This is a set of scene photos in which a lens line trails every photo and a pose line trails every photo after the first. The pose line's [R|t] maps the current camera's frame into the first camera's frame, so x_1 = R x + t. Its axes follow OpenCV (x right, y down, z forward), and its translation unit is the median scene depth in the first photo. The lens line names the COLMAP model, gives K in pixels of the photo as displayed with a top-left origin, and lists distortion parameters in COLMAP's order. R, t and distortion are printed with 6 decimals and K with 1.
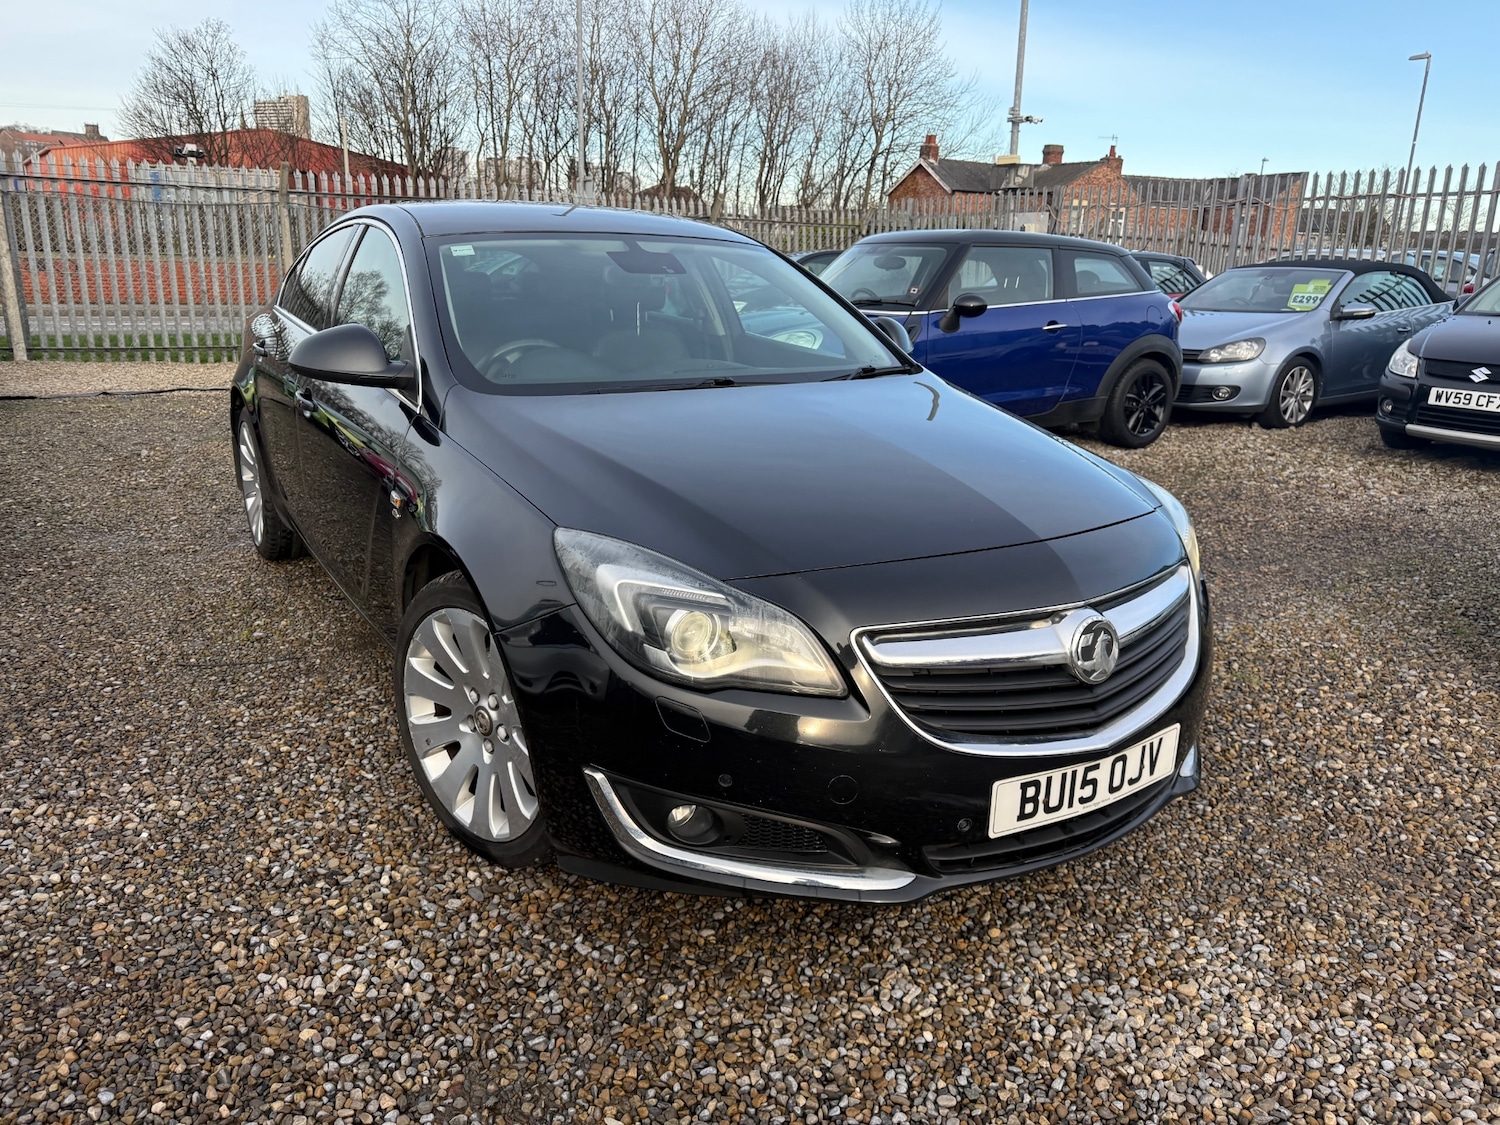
lens RADIAL K [[1090.8, 0, 744.2], [0, 1090.8, 554.1], [0, 0, 1]] dist [0.014909, -0.017220]
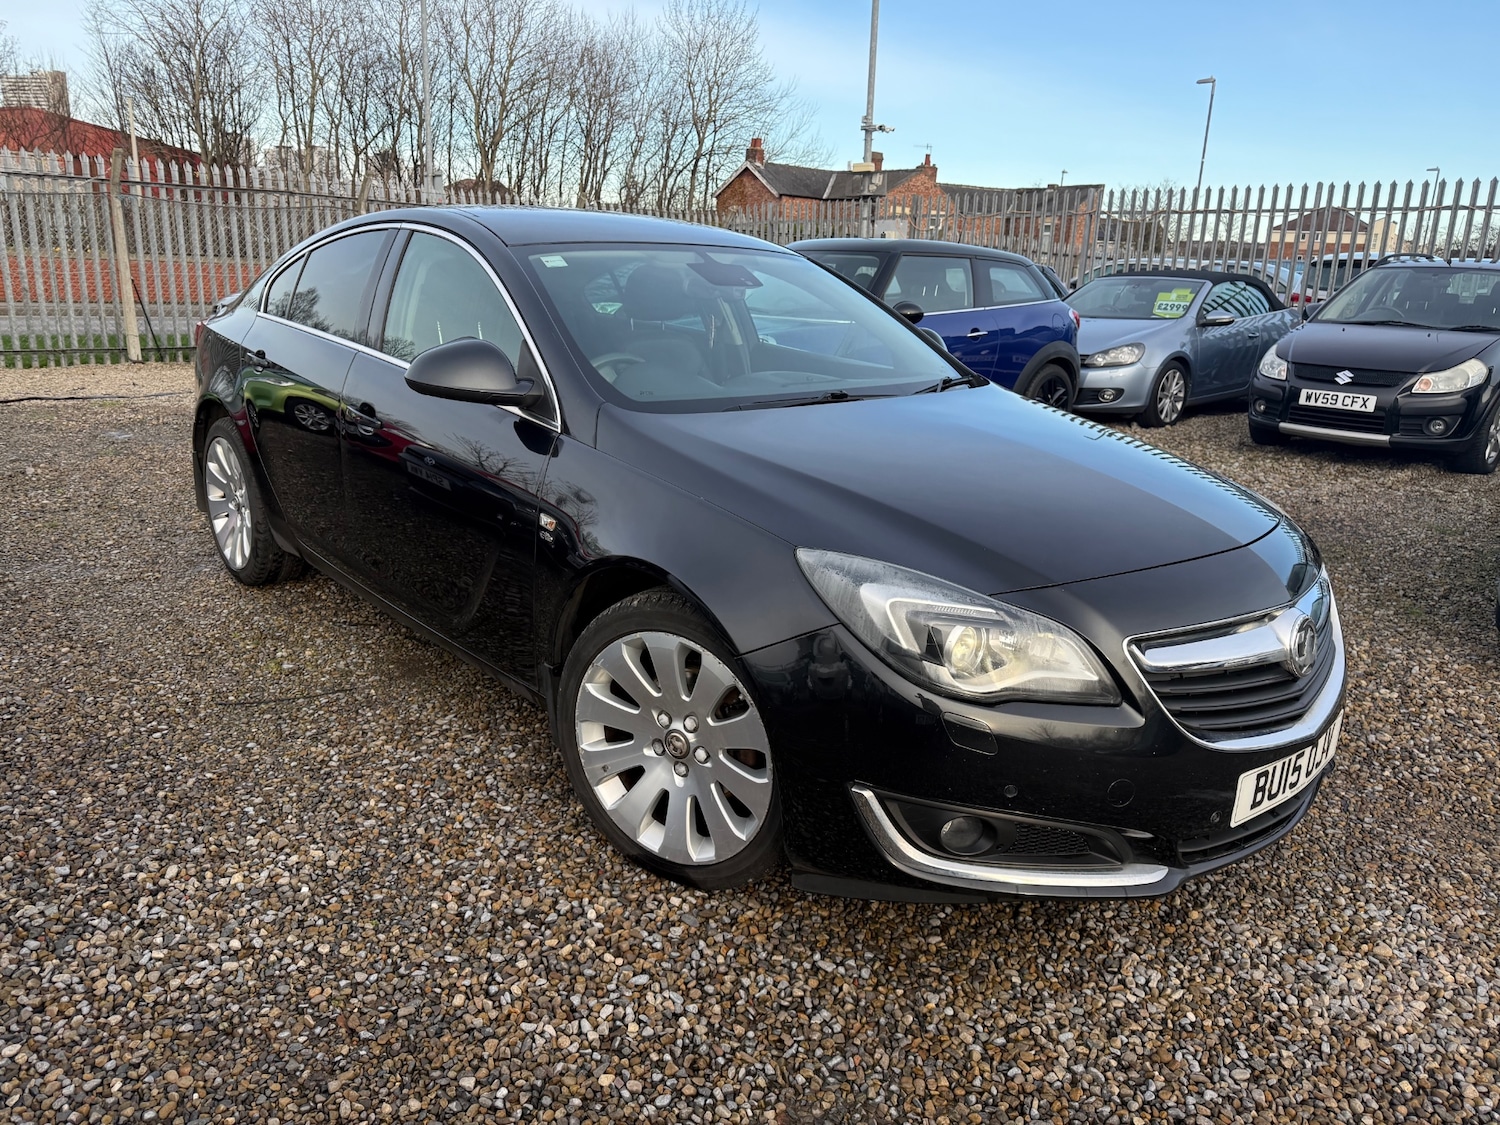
lens RADIAL K [[1090.8, 0, 748.5], [0, 1090.8, 563.2], [0, 0, 1]] dist [0.014909, -0.017220]
pose [[0.985341, -0.032932, 0.167387, -0.308730], [0.031581, 0.999444, 0.010732, -0.018192], [-0.167647, -0.005289, 0.985833, 0.019425]]
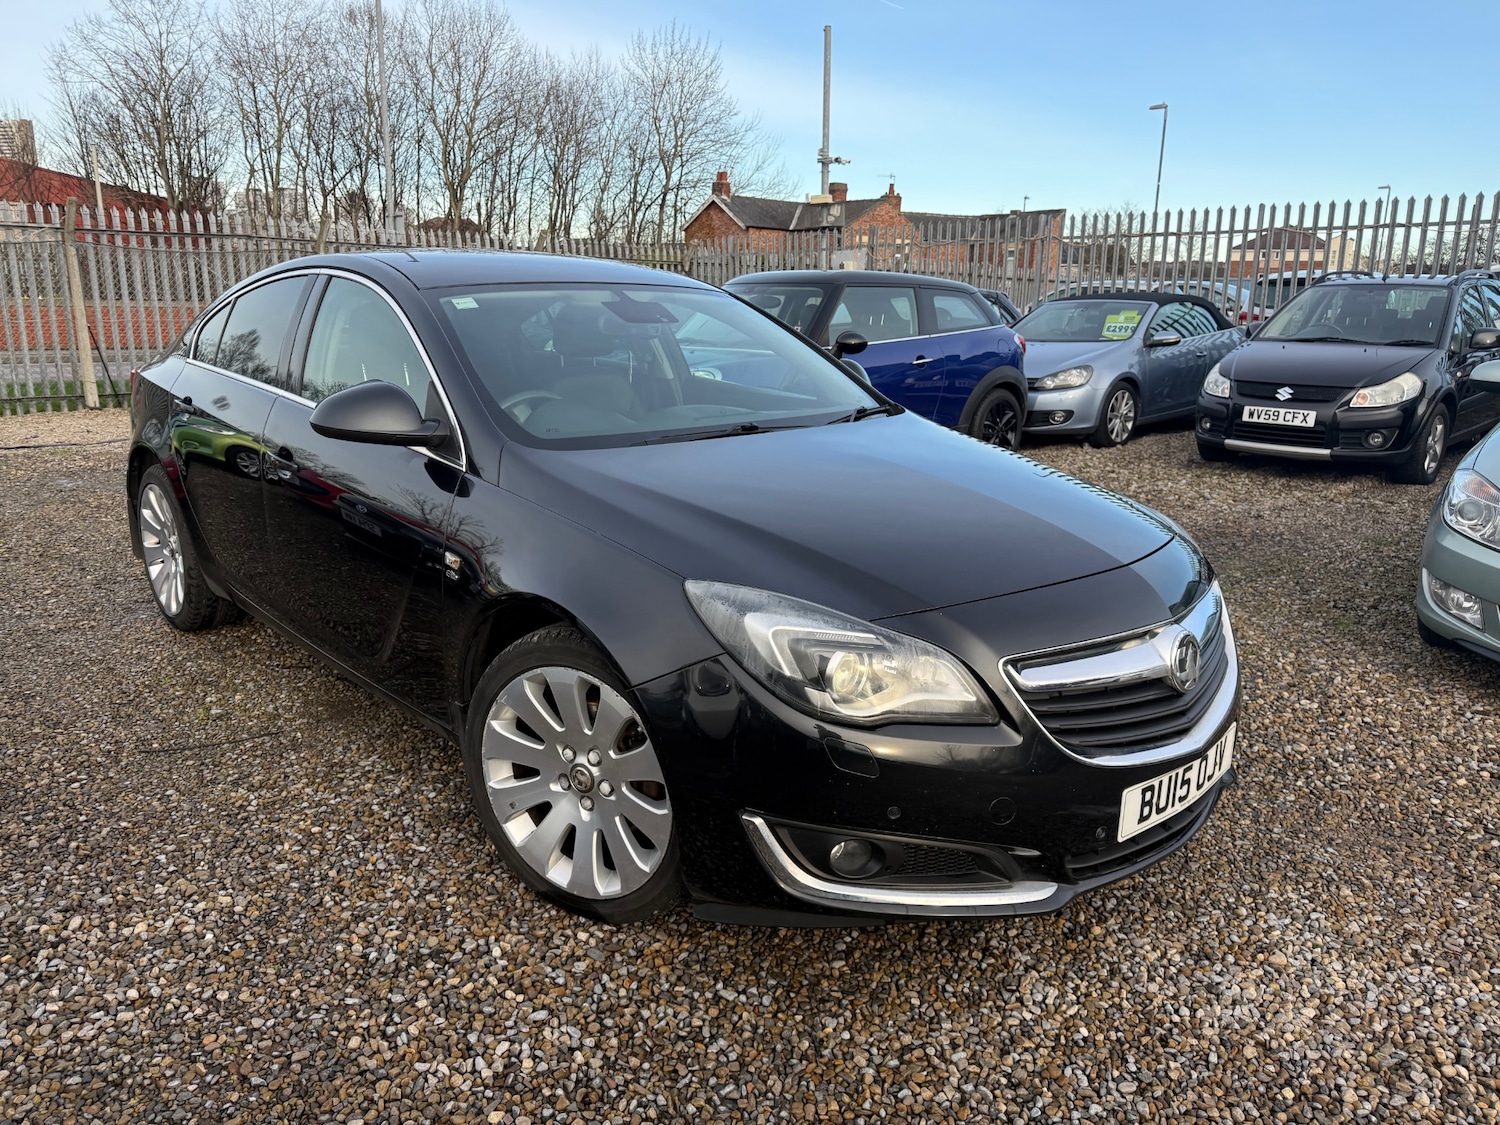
lens RADIAL K [[1090.8, 0, 751.8], [0, 1090.8, 561.3], [0, 0, 1]] dist [0.014909, -0.017220]
pose [[0.980512, -0.056420, 0.188183, -0.242327], [0.060503, 0.998039, -0.016020, -0.017678], [-0.186910, 0.027094, 0.982003, -0.006530]]
